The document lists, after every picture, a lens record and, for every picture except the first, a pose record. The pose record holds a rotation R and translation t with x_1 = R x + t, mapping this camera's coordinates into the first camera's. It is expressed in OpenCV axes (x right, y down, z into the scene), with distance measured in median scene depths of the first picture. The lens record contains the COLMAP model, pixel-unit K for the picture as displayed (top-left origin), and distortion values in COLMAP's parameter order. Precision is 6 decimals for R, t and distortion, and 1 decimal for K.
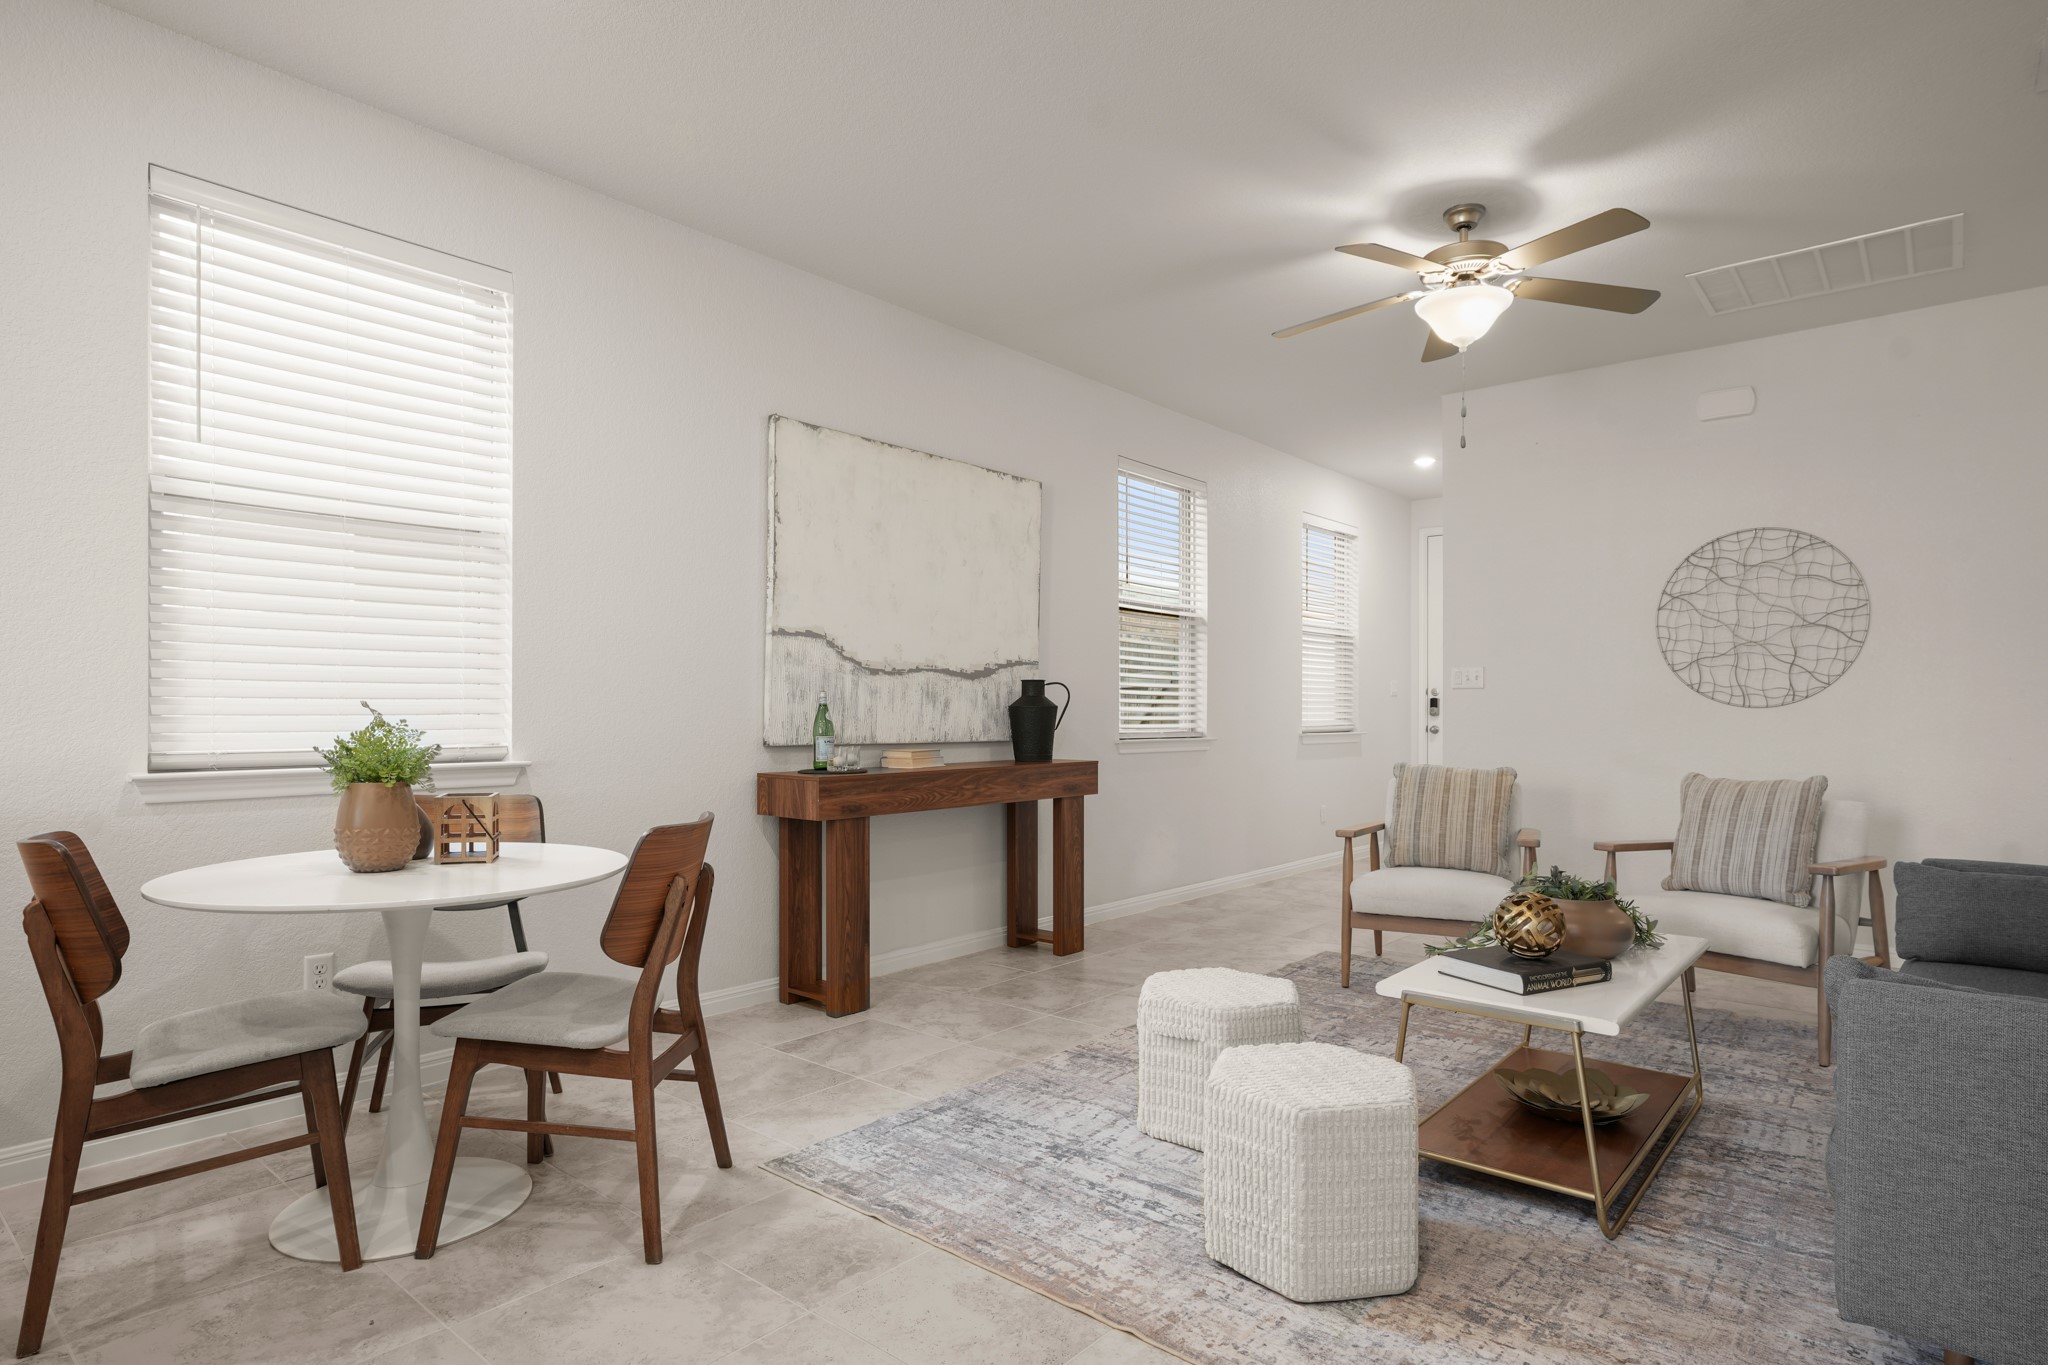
lens RADIAL K [[1098.9, 0, 1022.7], [0, 1098.9, 703.2], [0, 0, 1]] dist [0.001357, -0.001021]
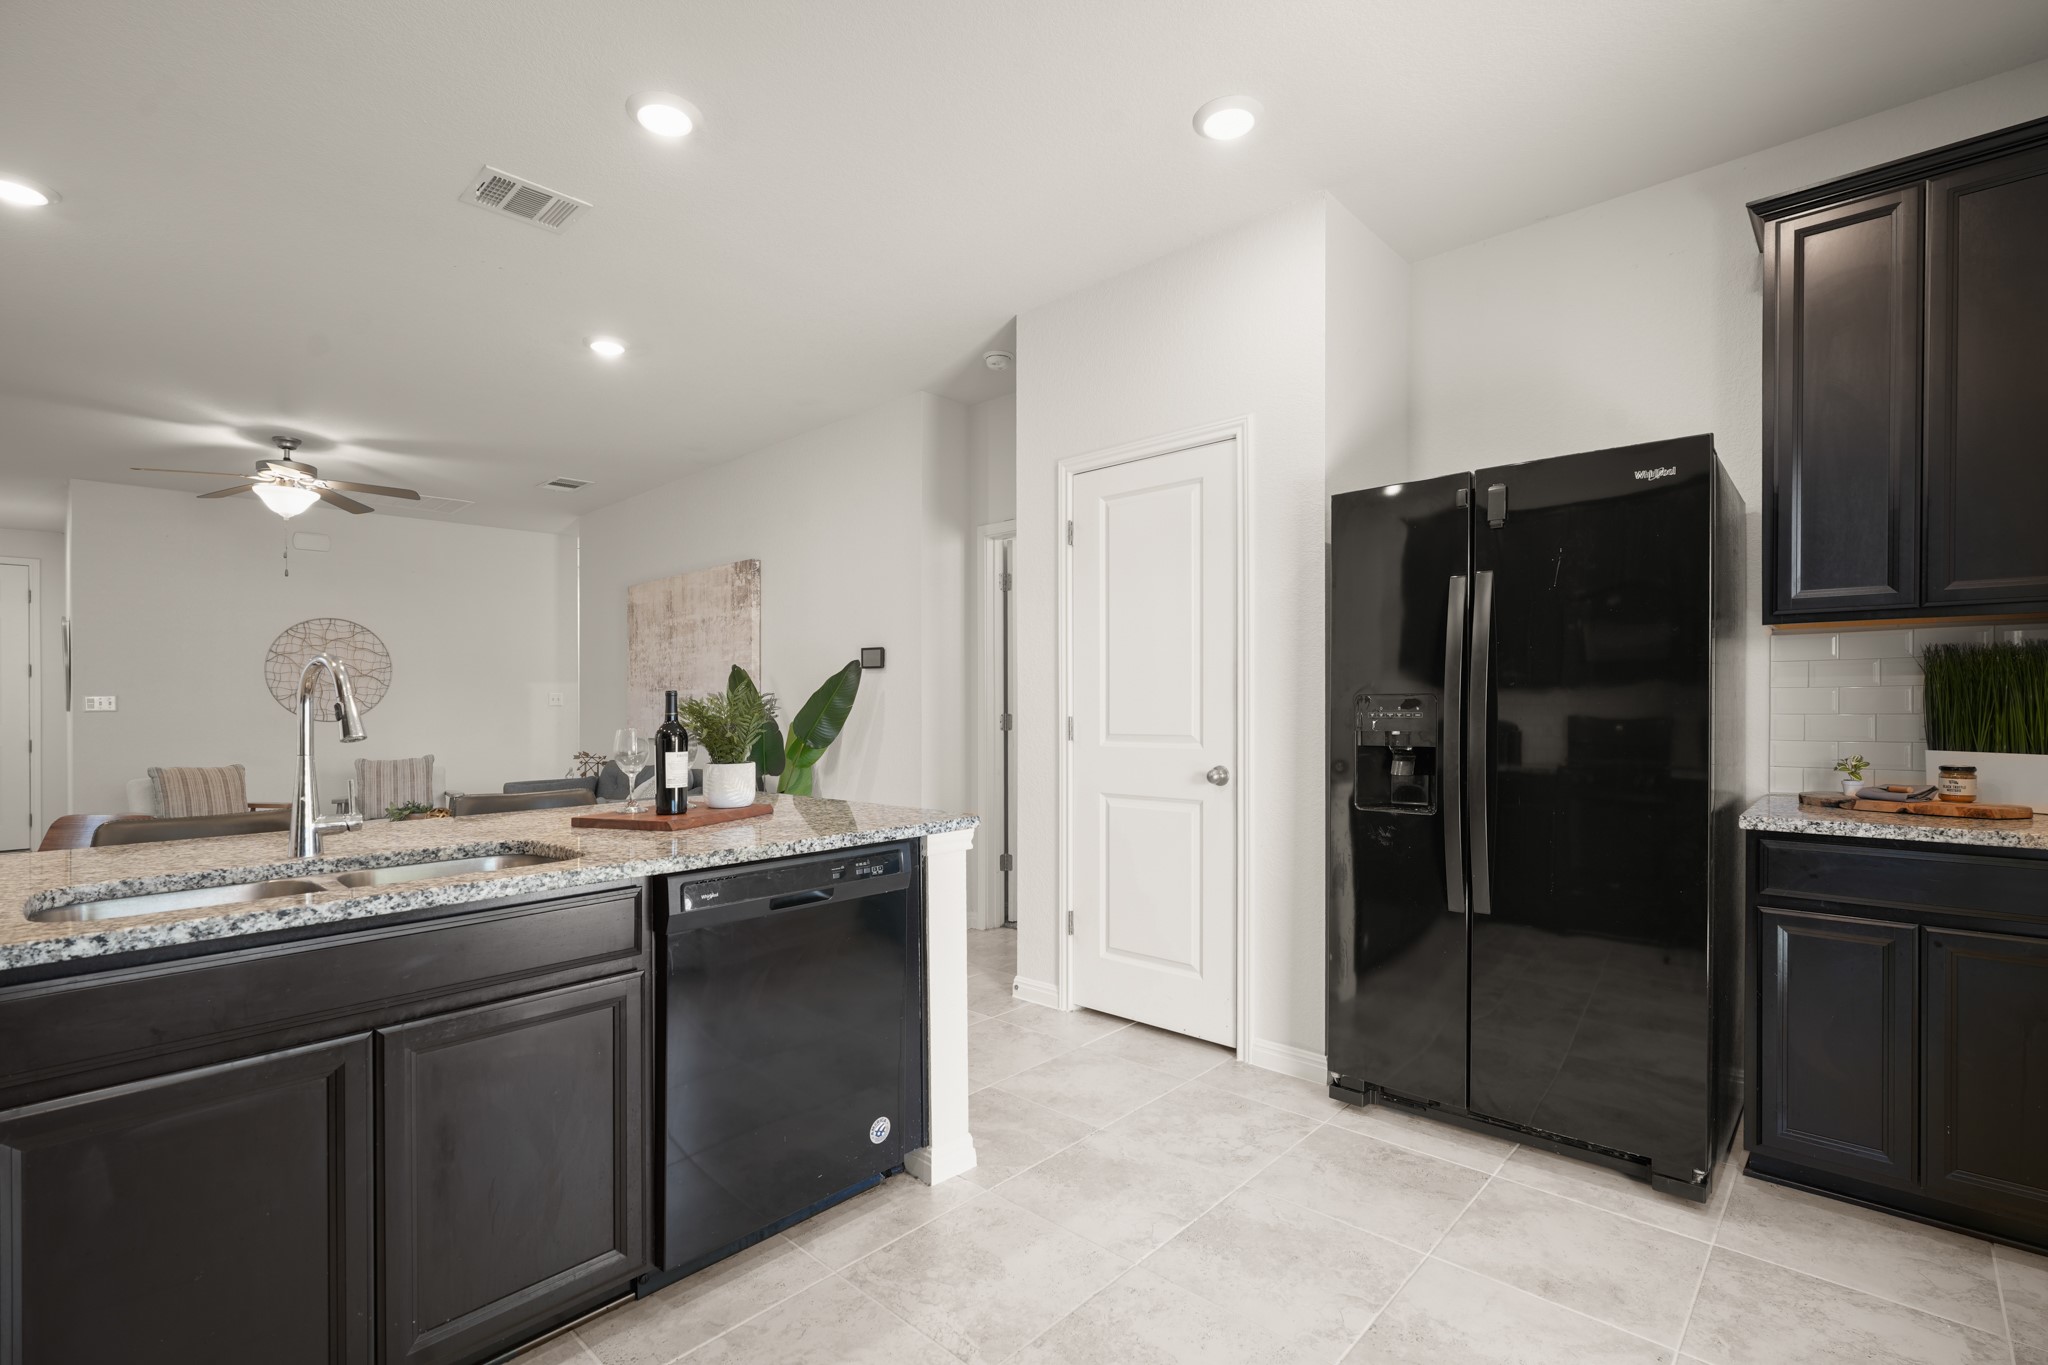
lens RADIAL K [[931.0, 0, 1025.6], [0, 931.0, 698.0], [0, 0, 1]] dist [-0.001455, -0.000335]
pose [[0.050509, 0.000530, 0.998723, -0.867821], [0.007274, 0.999973, -0.000899, -0.028070], [-0.998697, 0.007310, 0.050503, -0.196802]]
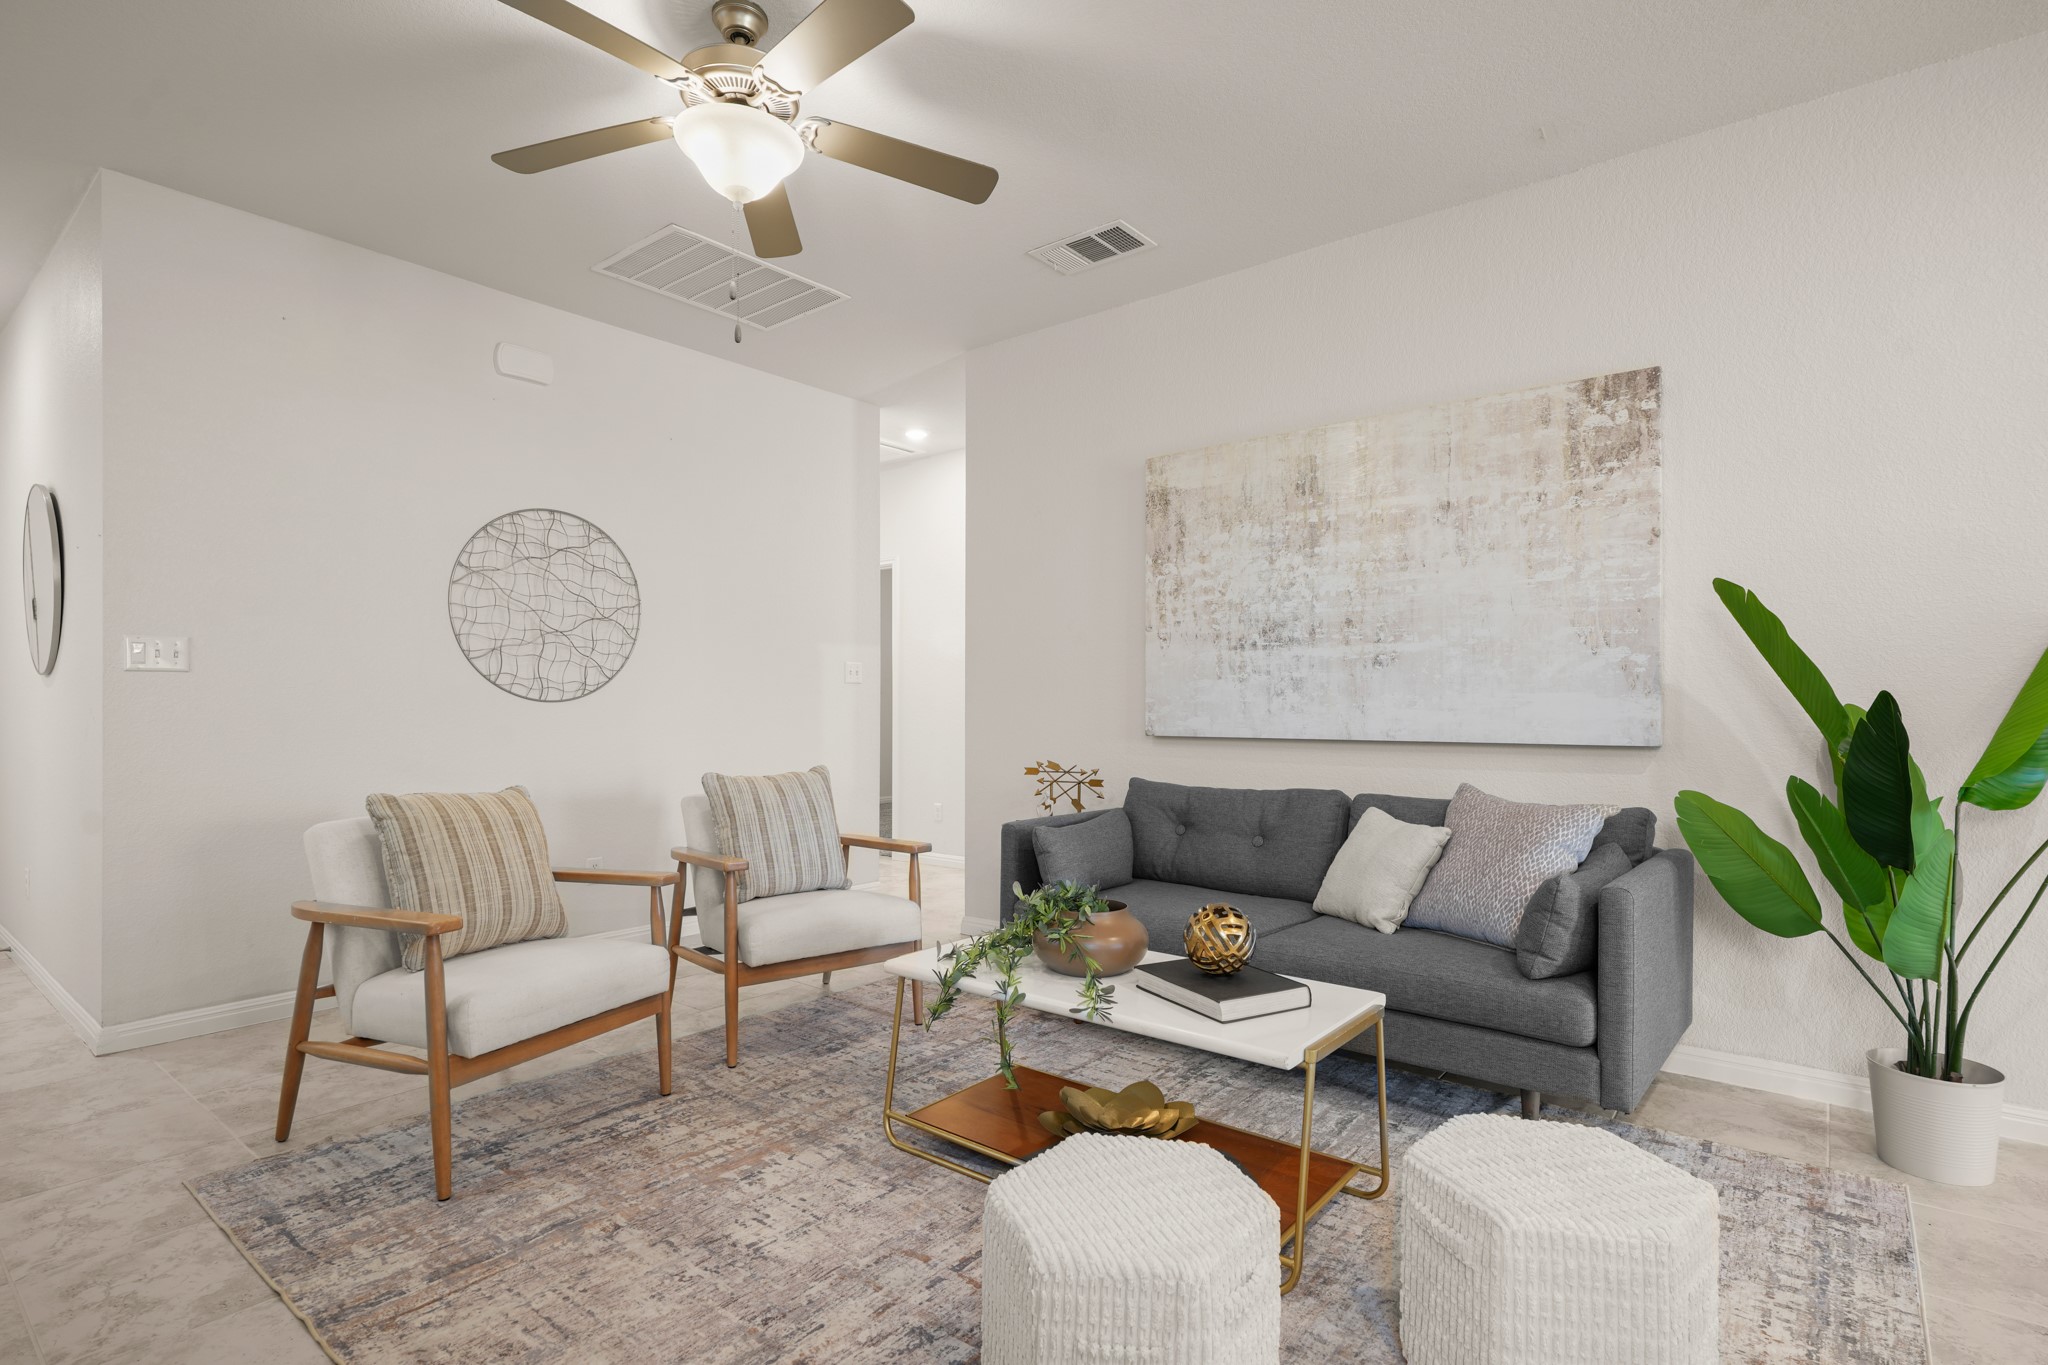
lens RADIAL K [[1014.6, 0, 1021.1], [0, 1014.6, 705.6], [0, 0, 1]] dist [-0.002642, -0.000322]
pose [[-0.022509, -0.005142, 0.999733, -0.235933], [-0.004867, 0.999975, 0.005034, 0.001119], [-0.999735, -0.004753, -0.022533, 0.726409]]
